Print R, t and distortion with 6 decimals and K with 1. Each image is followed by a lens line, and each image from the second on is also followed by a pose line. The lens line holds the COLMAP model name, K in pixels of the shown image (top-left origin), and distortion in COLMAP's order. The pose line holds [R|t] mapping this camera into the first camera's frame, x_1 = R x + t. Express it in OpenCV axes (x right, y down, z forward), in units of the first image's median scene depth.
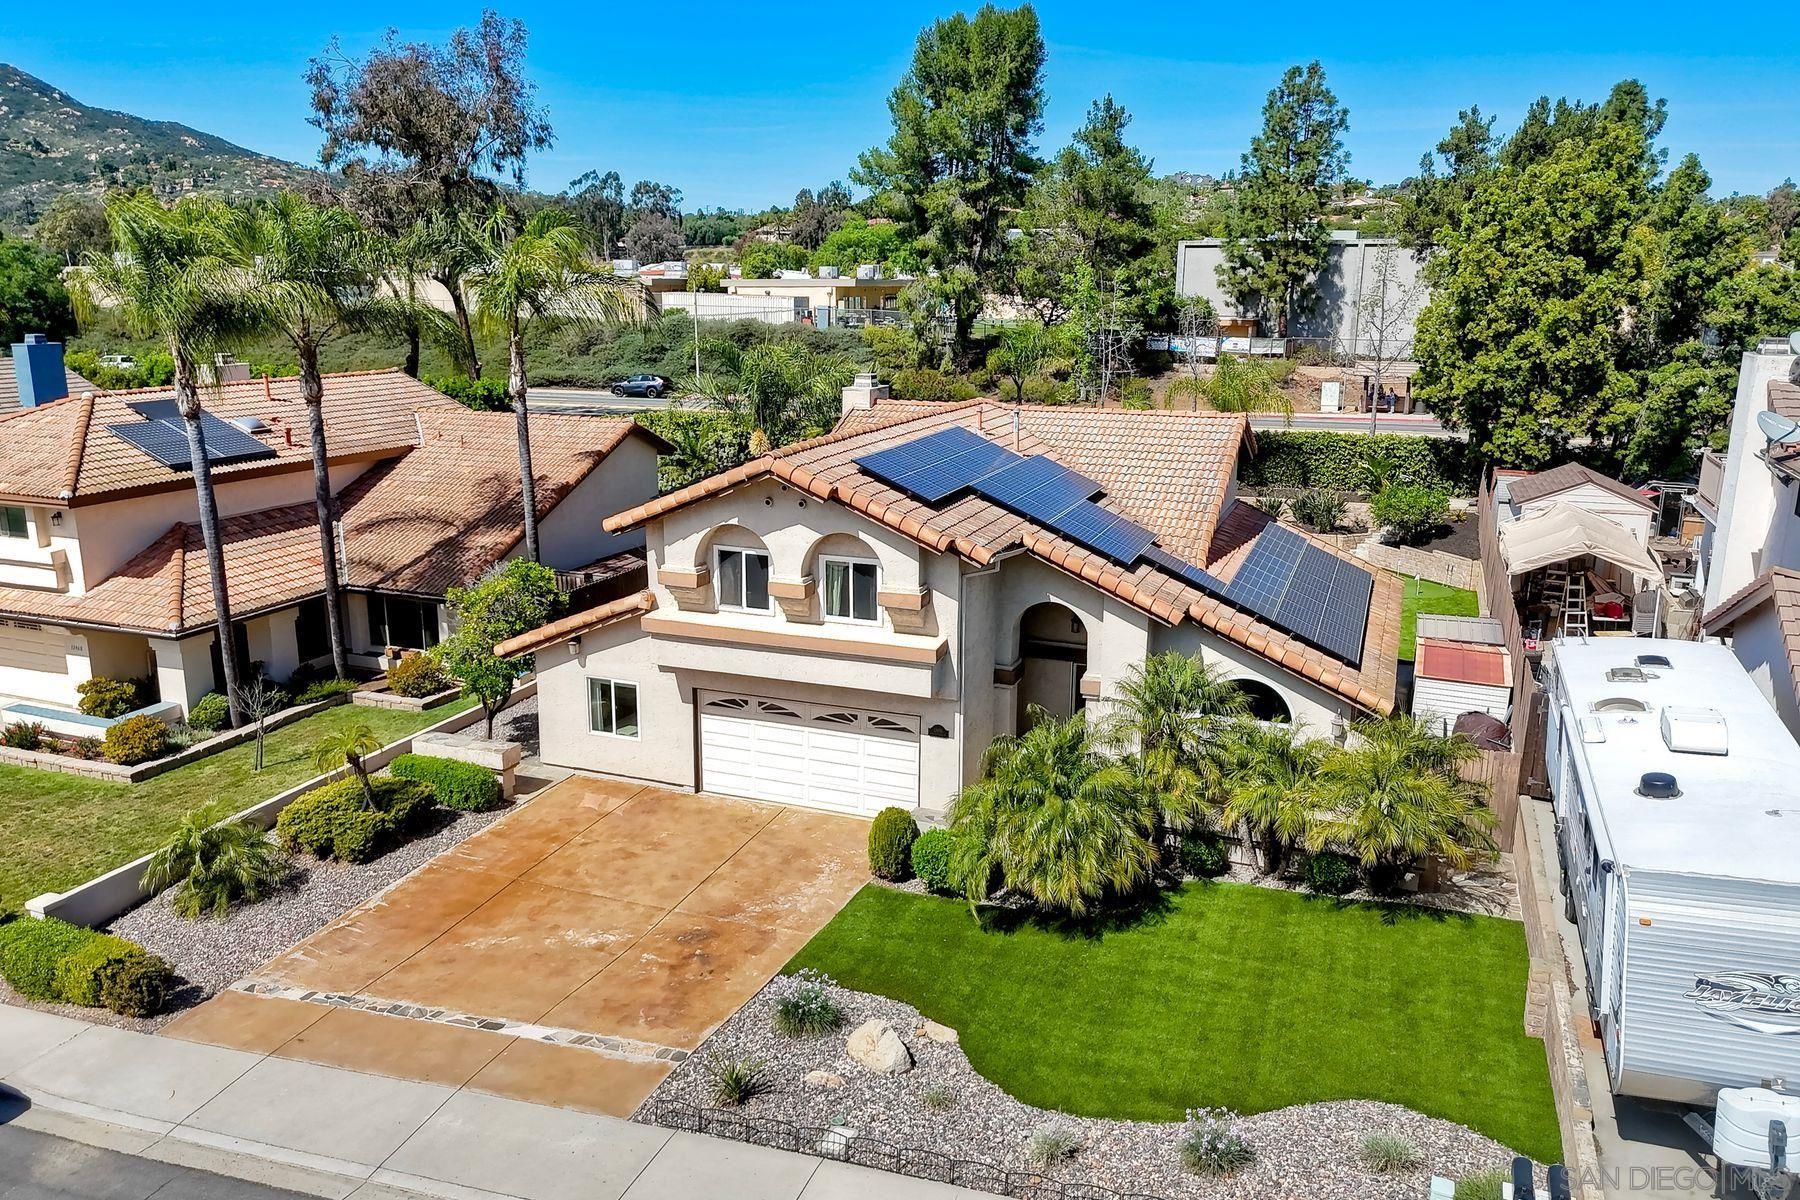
lens RADIAL K [[1343.4, 0, 911.8], [0, 1343.4, 599.9], [0, 0, 1]] dist [0.034409, -0.010860]
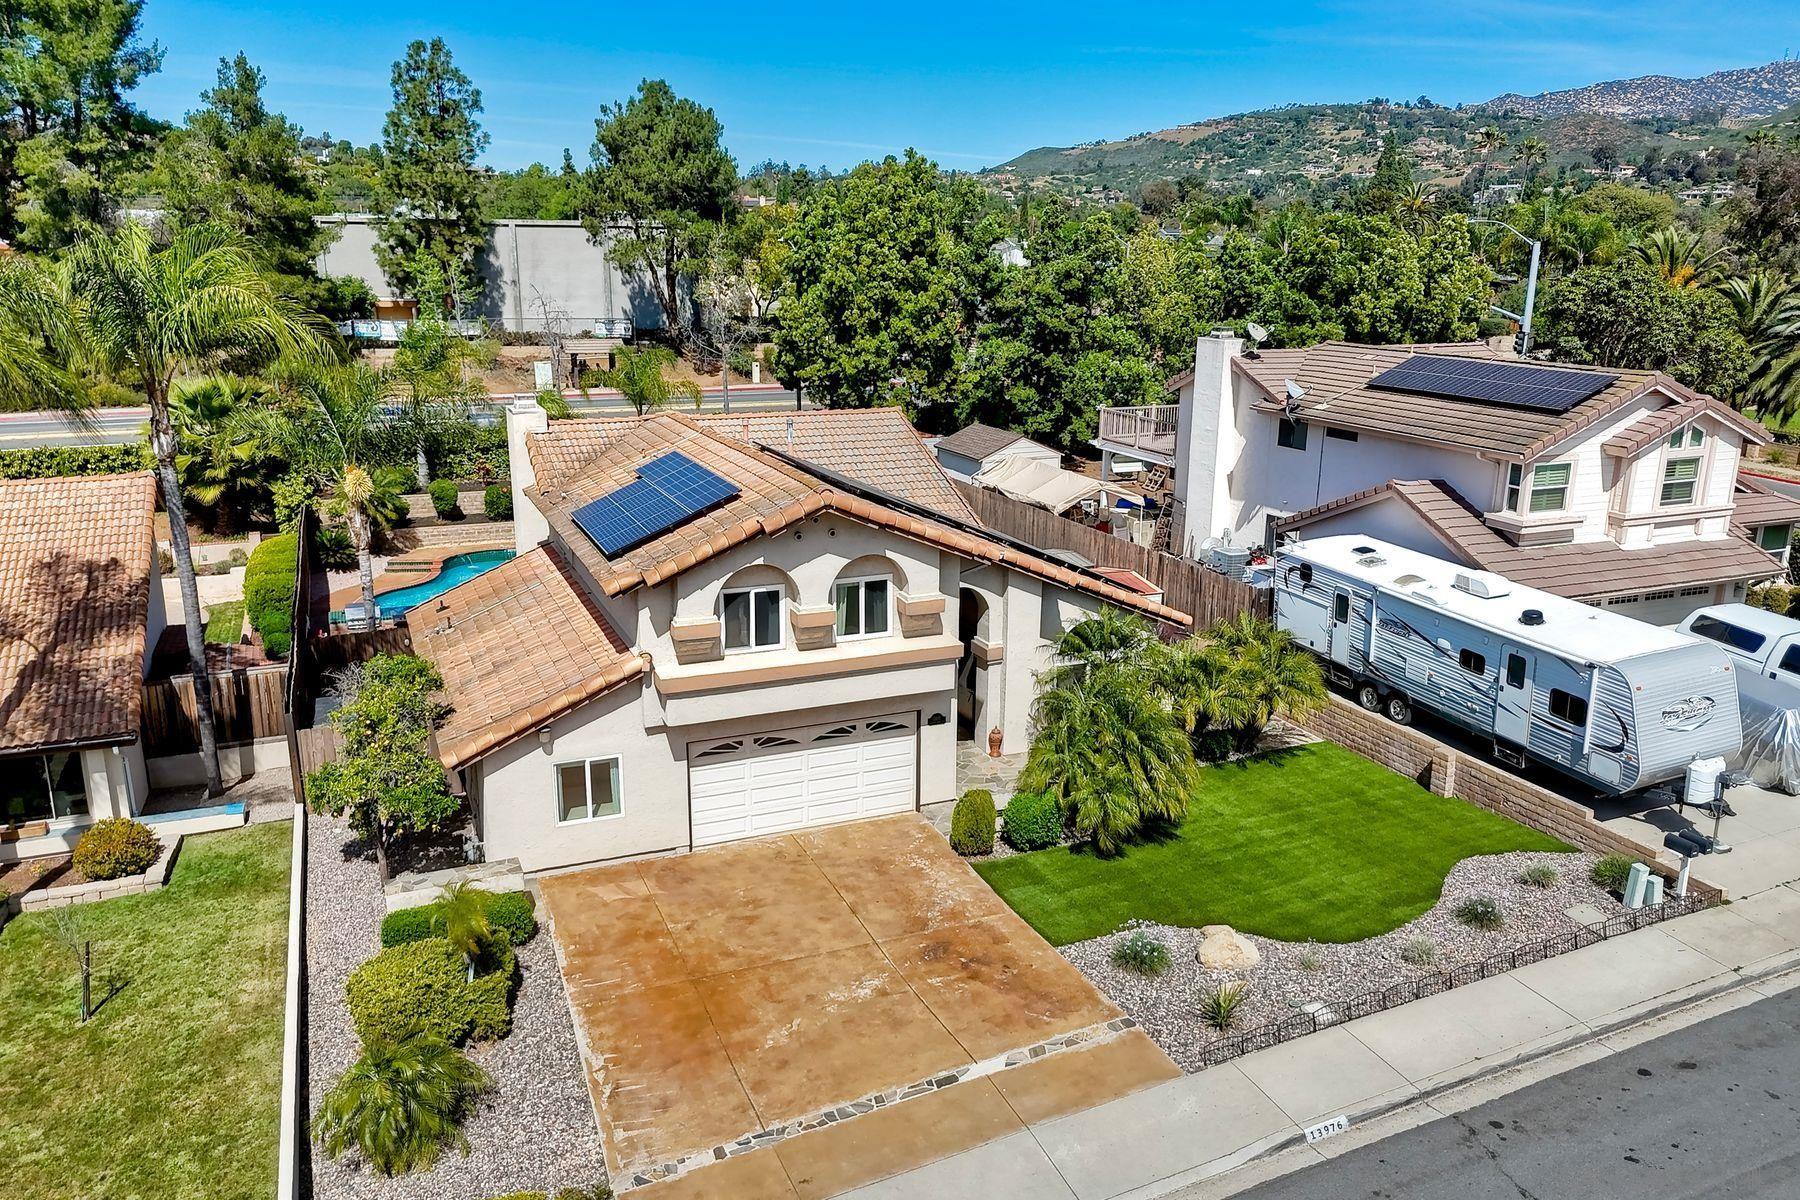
lens RADIAL K [[1343.4, 0, 911.8], [0, 1343.4, 599.9], [0, 0, 1]] dist [0.034409, -0.010860]
pose [[0.717793, -0.179565, 0.672703, -0.692796], [0.161074, 0.982787, 0.090465, -0.097721], [-0.677368, 0.043420, 0.734362, 0.193054]]
